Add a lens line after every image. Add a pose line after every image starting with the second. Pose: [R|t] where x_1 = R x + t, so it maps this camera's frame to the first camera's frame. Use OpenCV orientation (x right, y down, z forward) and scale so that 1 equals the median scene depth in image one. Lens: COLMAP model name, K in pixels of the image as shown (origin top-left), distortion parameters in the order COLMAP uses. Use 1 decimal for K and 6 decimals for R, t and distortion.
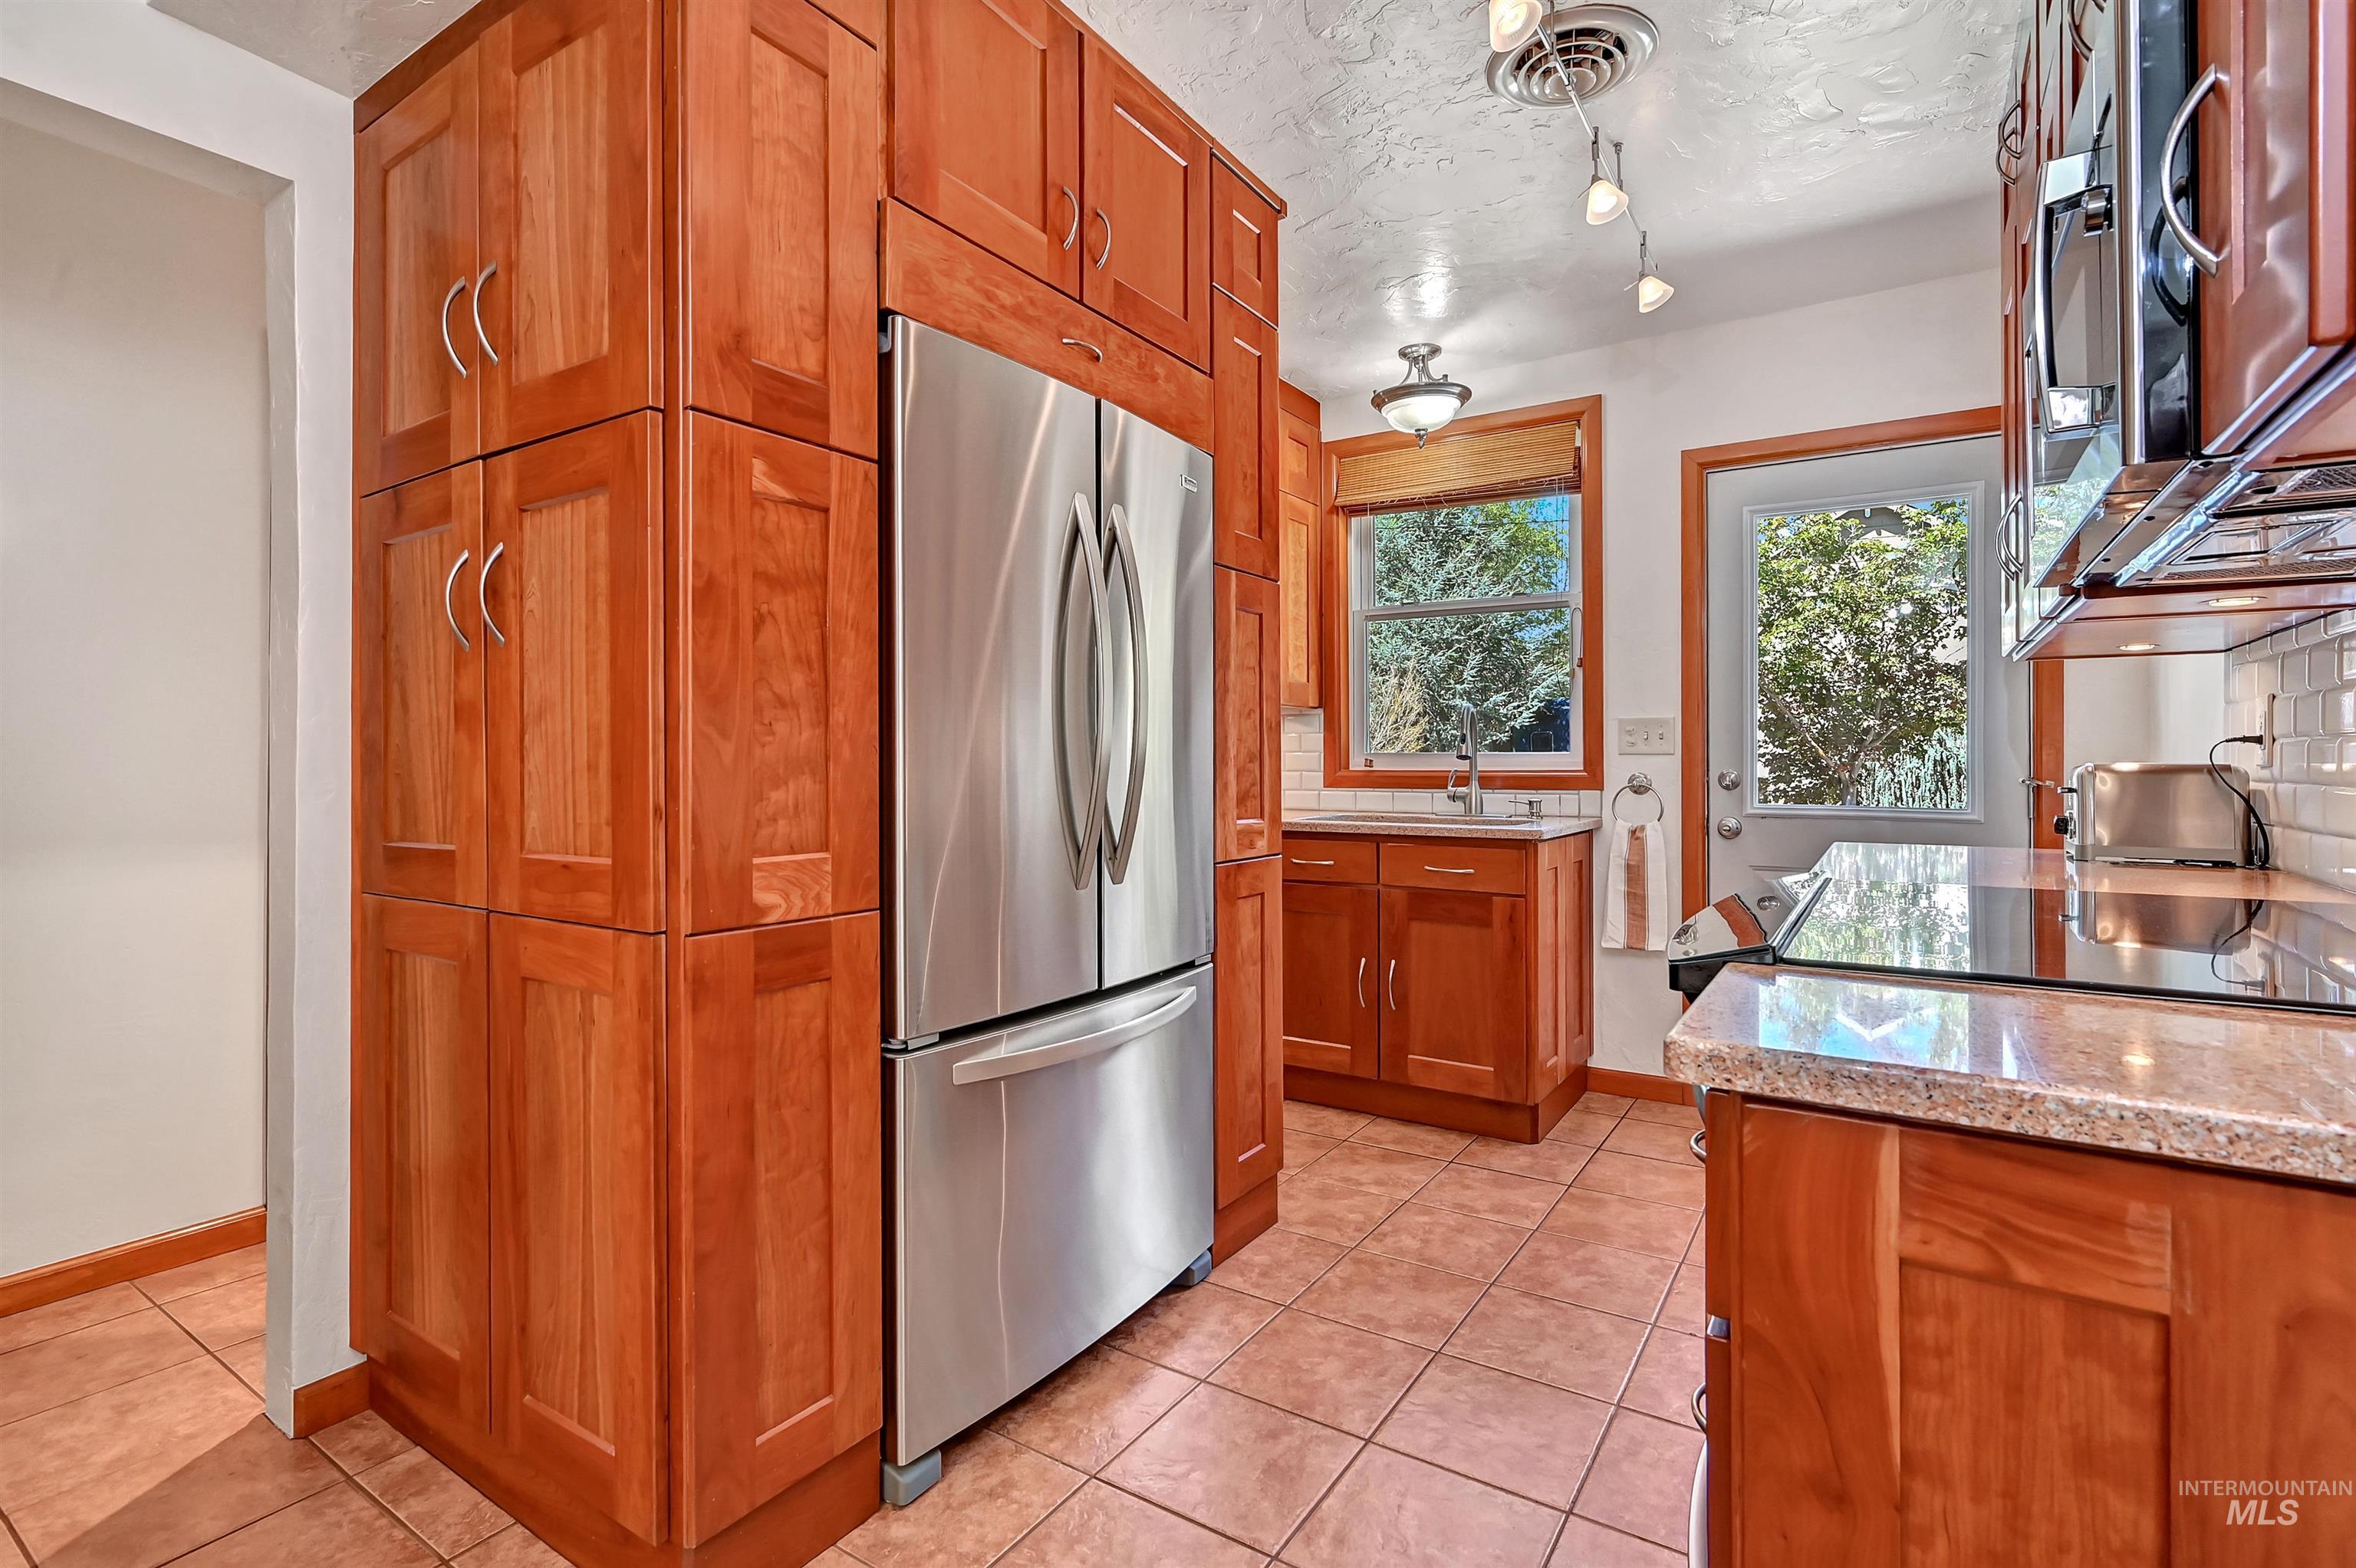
lens RADIAL K [[1070.0, 0, 1197.6], [0, 1070.0, 767.9], [0, 0, 1]] dist [0.004100, -0.001584]
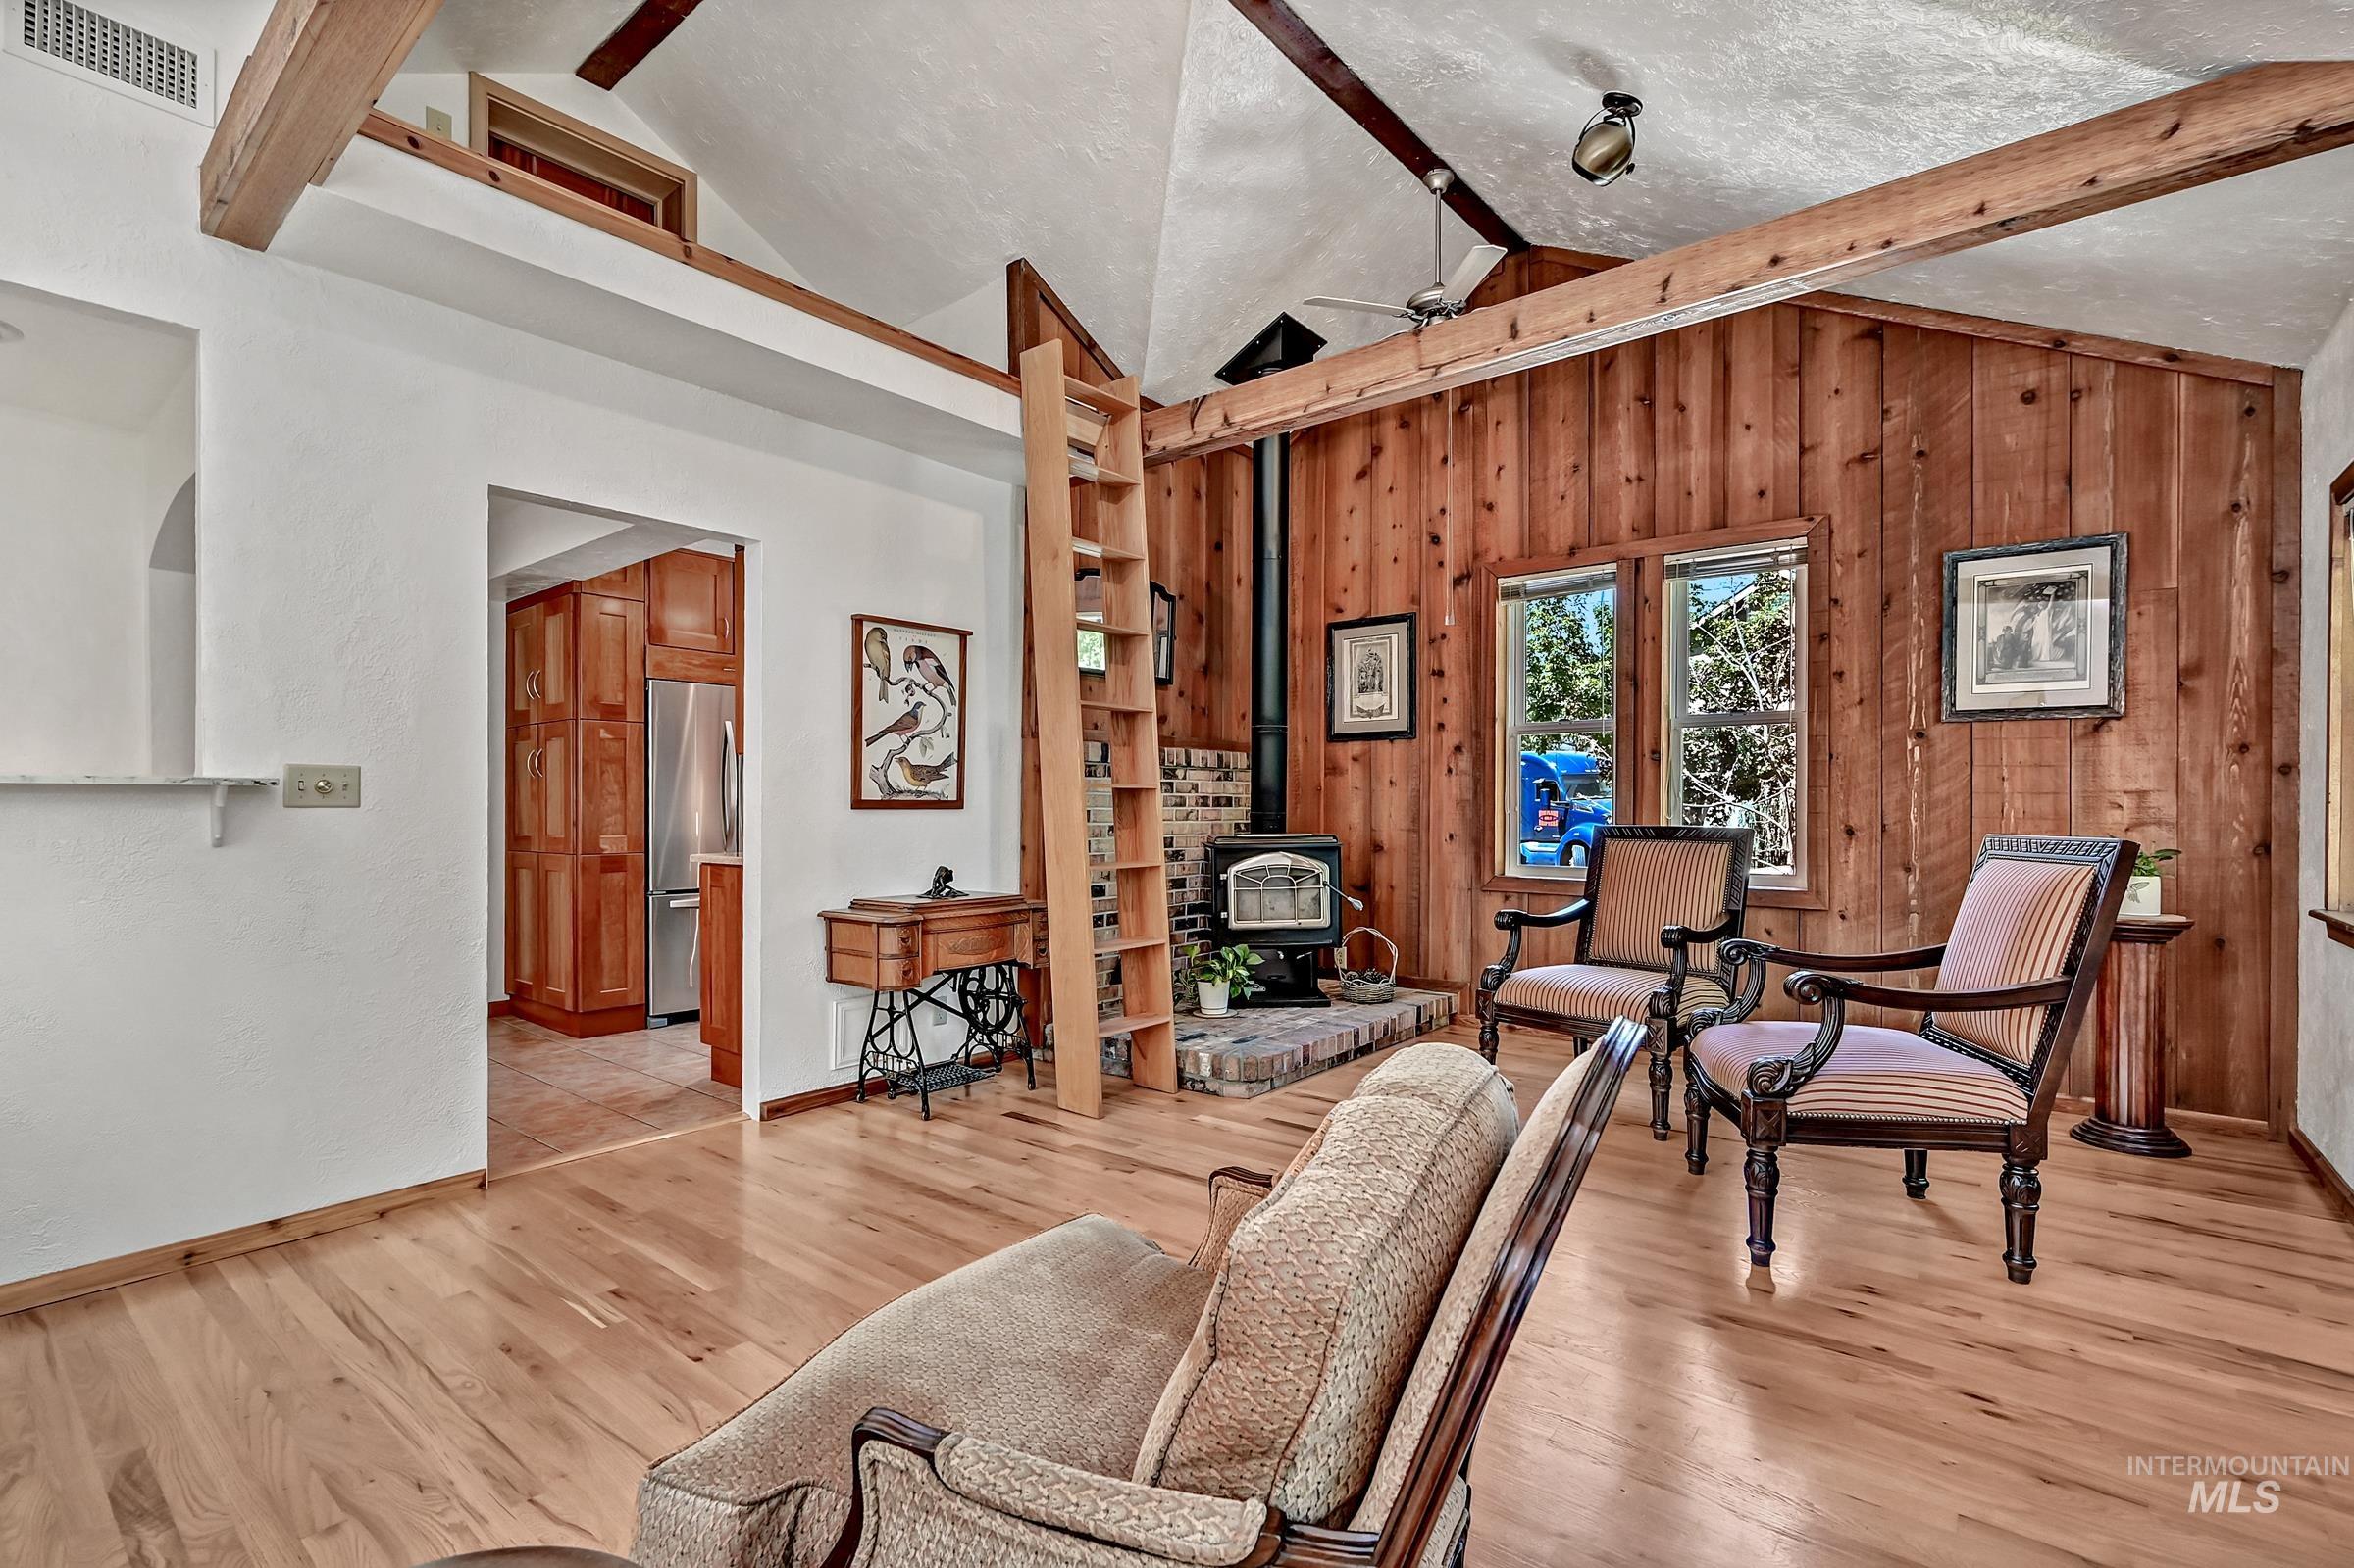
lens RADIAL K [[1023.1, 0, 1198.2], [0, 1023.1, 813.6], [0, 0, 1]] dist [-0.000325, 0.000389]
pose [[0.994464, 0.001071, -0.105073, 1.926188], [-0.001032, 0.999999, 0.000434, 0.003137], [0.105074, -0.000323, 0.994464, -2.206838]]
